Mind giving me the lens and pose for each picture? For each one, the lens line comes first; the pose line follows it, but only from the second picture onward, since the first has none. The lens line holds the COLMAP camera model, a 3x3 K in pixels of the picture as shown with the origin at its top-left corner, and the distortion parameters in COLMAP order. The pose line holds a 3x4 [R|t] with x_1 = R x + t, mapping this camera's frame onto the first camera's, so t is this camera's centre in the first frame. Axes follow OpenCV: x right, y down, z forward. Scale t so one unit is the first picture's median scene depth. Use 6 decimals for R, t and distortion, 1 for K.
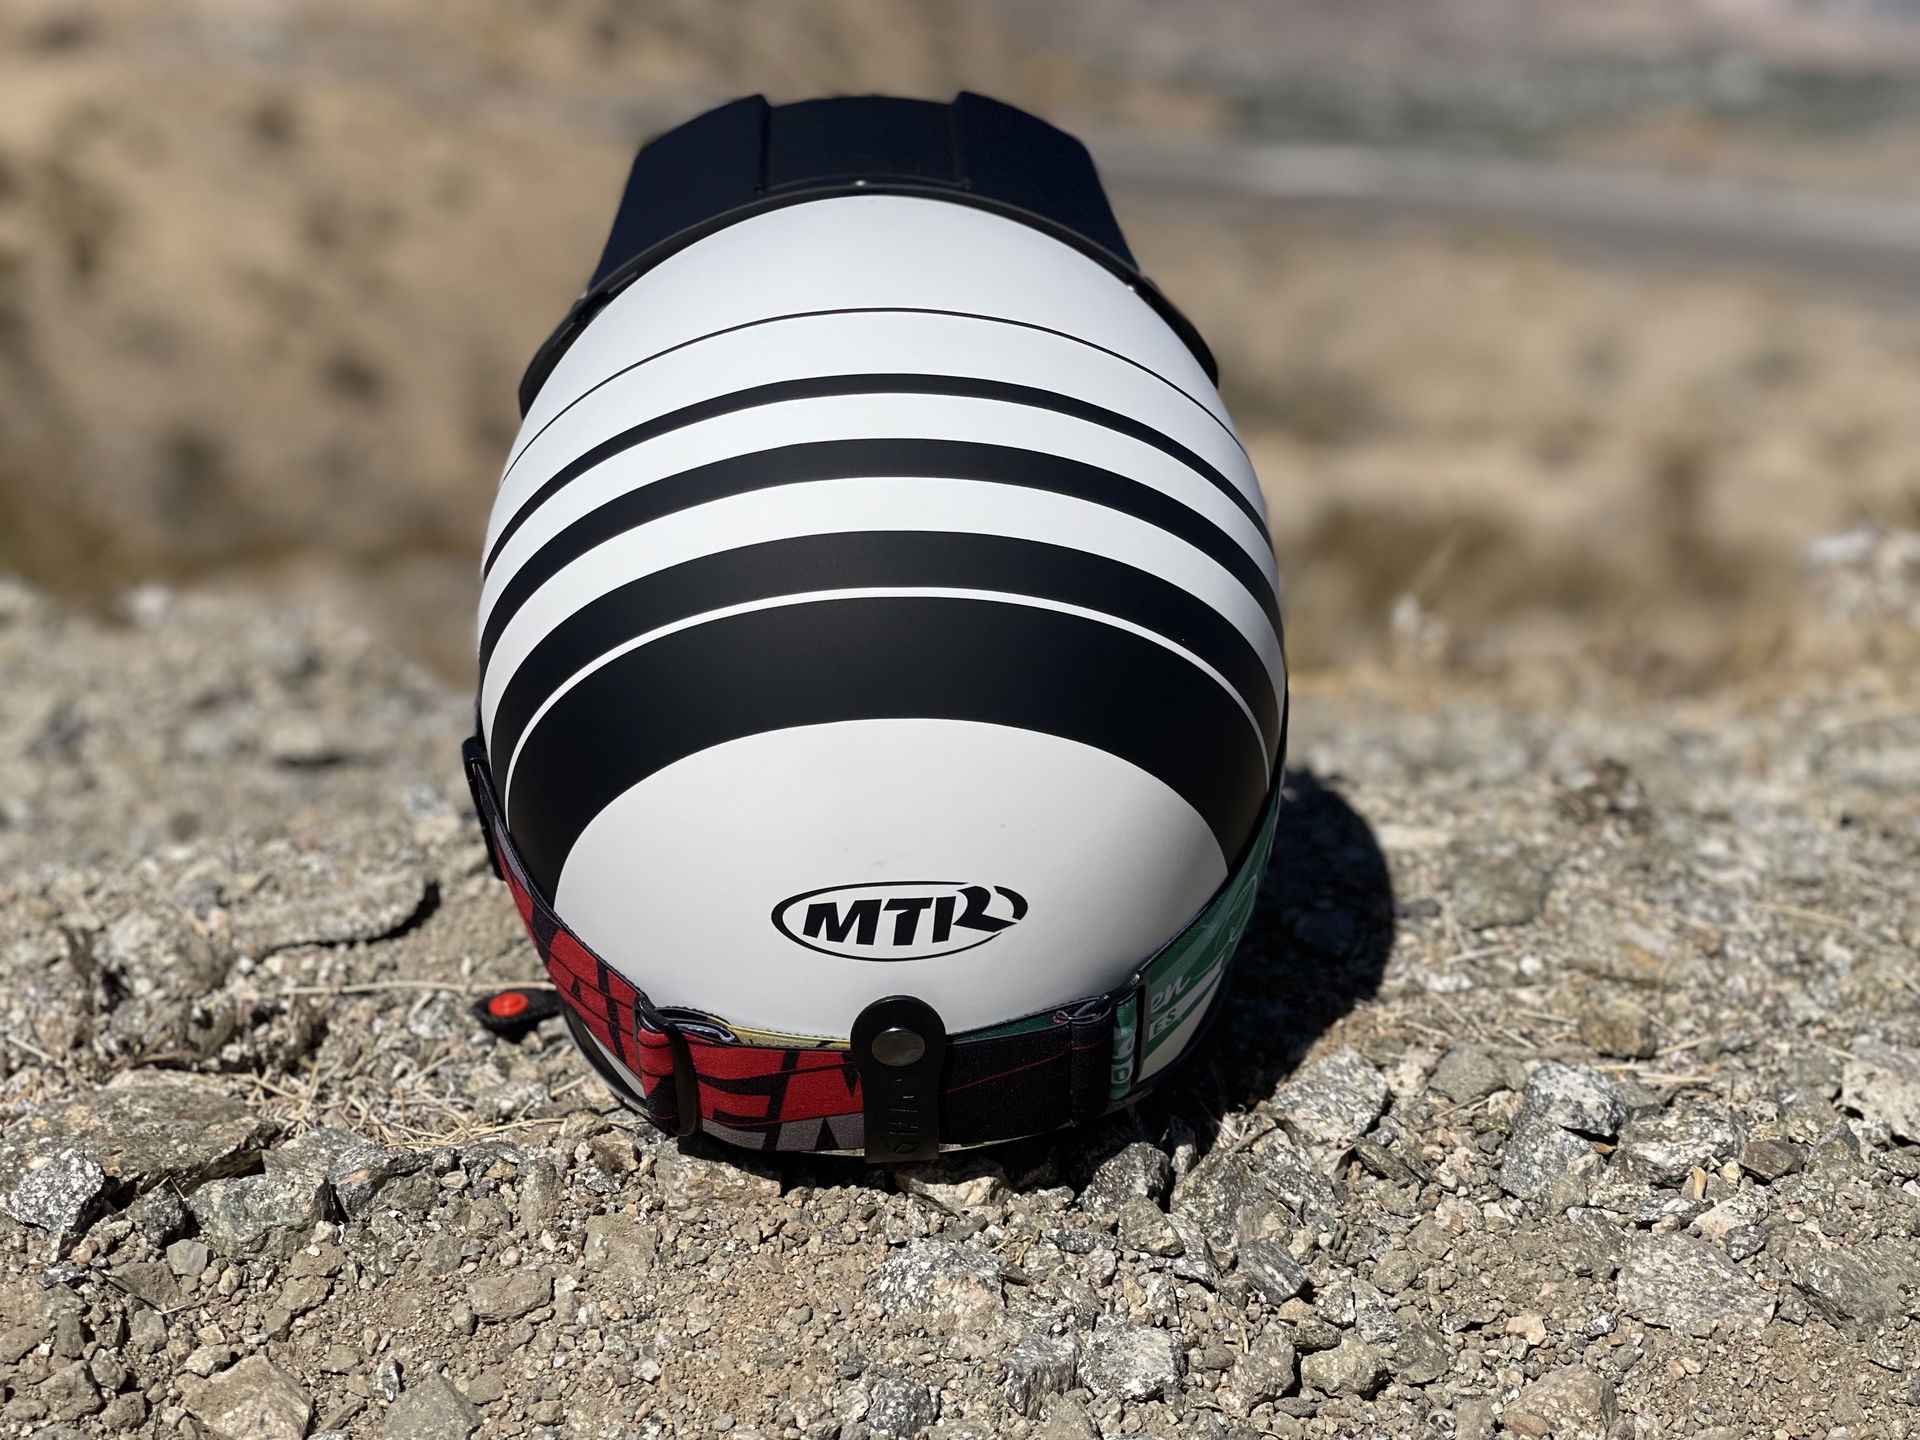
lens RADIAL K [[3565.1, 0, 960.0], [0, 3565.1, 720.0], [0, 0, 1]] dist [0.304219, -0.985628]
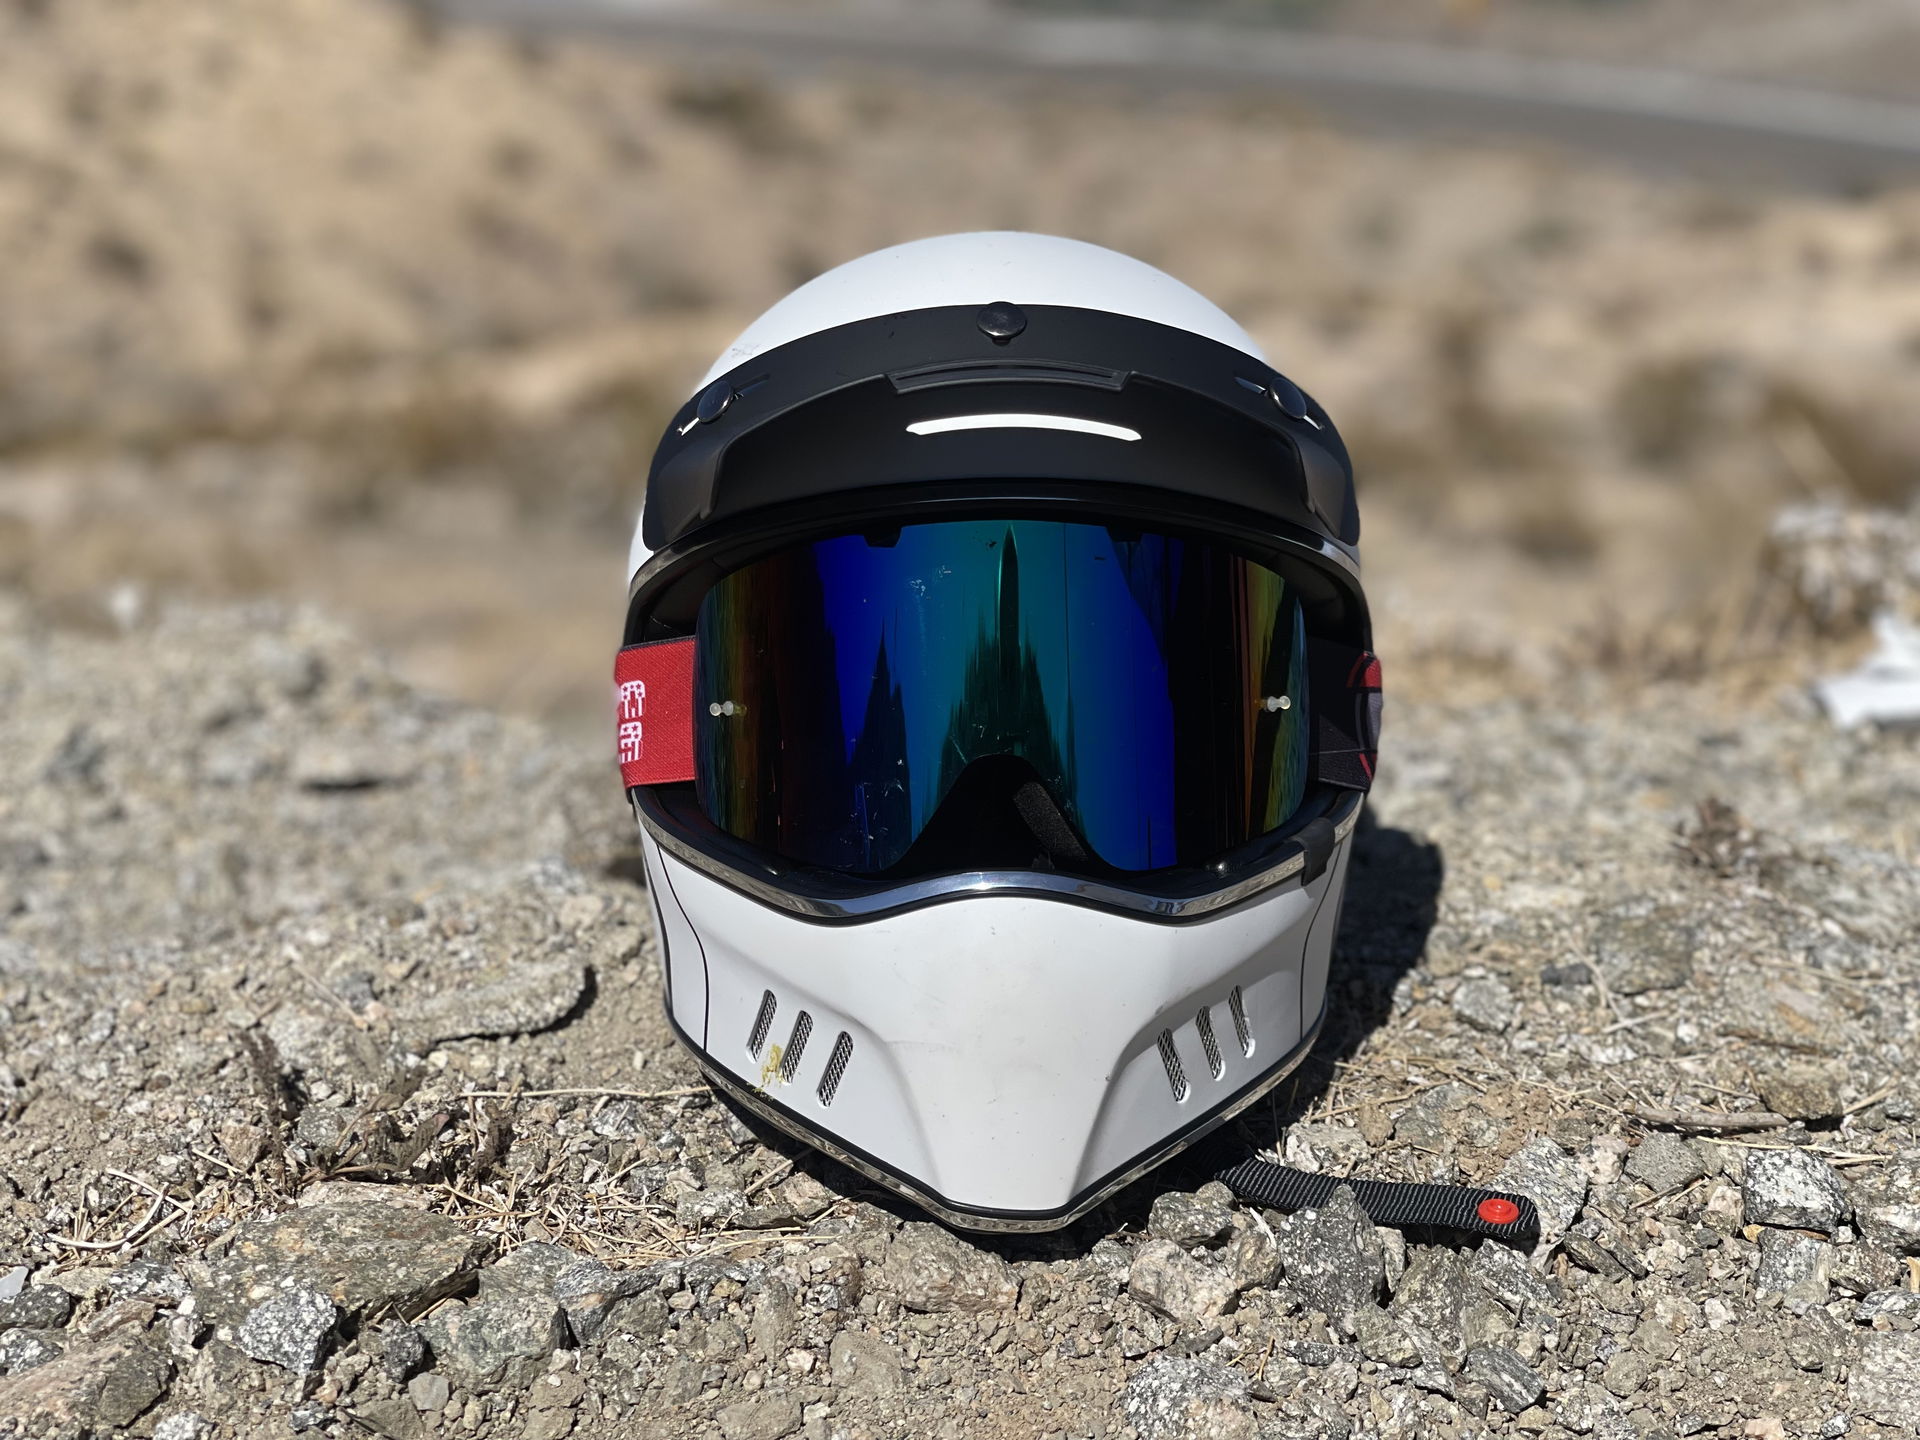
lens RADIAL K [[3556.7, 0, 960.0], [0, 3556.7, 720.0], [0, 0, 1]] dist [0.231282, -0.051325]
pose [[0.997915, -0.019450, 0.061534, -0.110692], [0.017200, 0.999172, 0.036880, -0.063118], [-0.062201, -0.035745, 0.997423, 0.004776]]
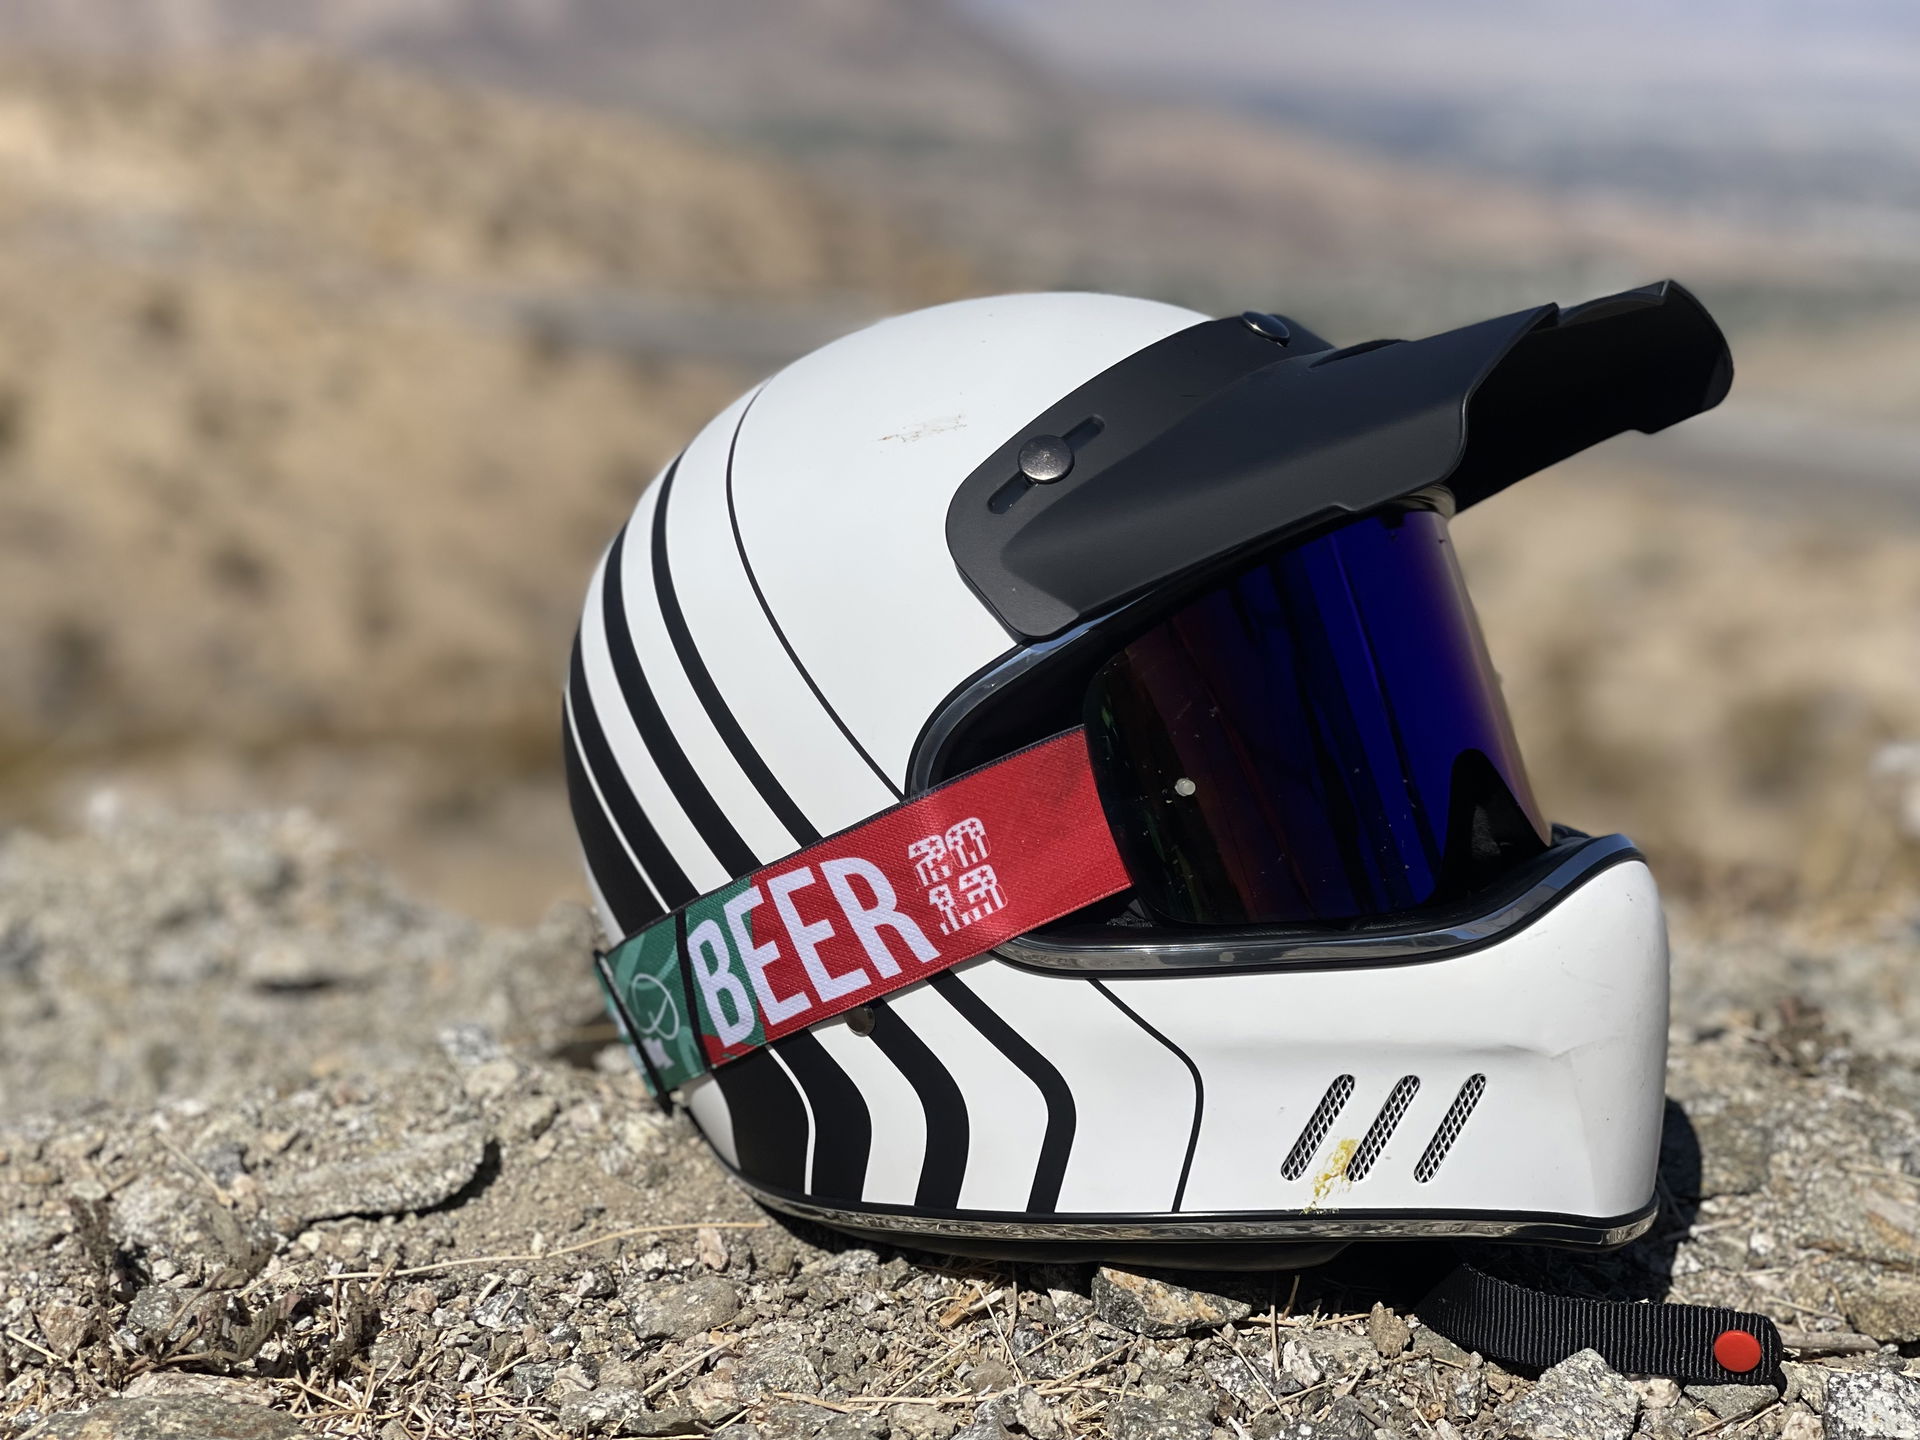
lens RADIAL K [[3539.7, 0, 960.0], [0, 3539.7, 720.0], [0, 0, 1]] dist [0.400301, -1.760650]
pose [[0.999445, 0.003939, 0.033071, -0.066882], [-0.002150, 0.998542, -0.053937, -0.011055], [-0.033235, 0.053836, 0.997997, 0.134180]]
